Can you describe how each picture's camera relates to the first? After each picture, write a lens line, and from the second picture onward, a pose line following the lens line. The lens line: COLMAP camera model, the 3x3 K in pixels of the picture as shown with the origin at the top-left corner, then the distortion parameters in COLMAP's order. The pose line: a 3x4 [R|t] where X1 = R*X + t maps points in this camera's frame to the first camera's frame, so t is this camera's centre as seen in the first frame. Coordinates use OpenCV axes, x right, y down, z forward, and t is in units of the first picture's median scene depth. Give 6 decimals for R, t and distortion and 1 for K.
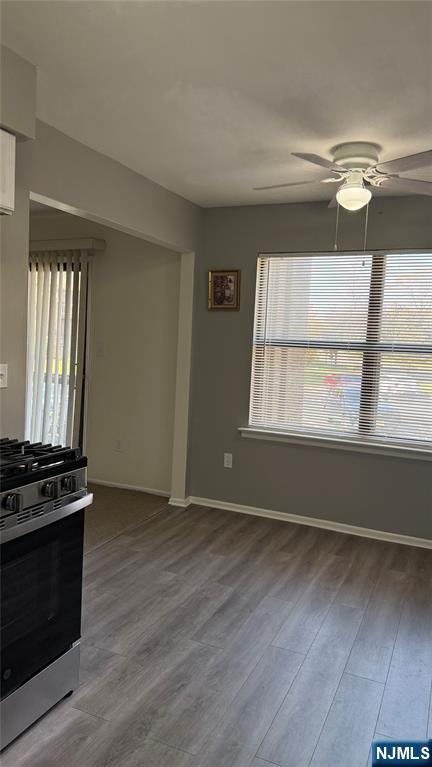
lens RADIAL K [[542.1, 0, 217.7], [0, 542.1, 385.4], [0, 0, 1]] dist [0.084706, -0.005376]
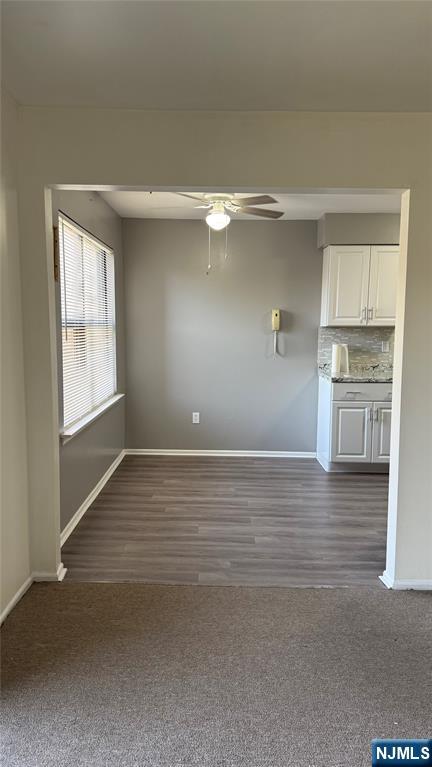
lens RADIAL K [[542.1, 0, 217.7], [0, 542.1, 385.4], [0, 0, 1]] dist [0.084706, -0.005376]
pose [[-0.408384, -0.152890, 0.899915, -0.817127], [0.049660, 0.980692, 0.189150, -0.137747], [-0.911459, 0.121936, -0.392906, 1.213559]]
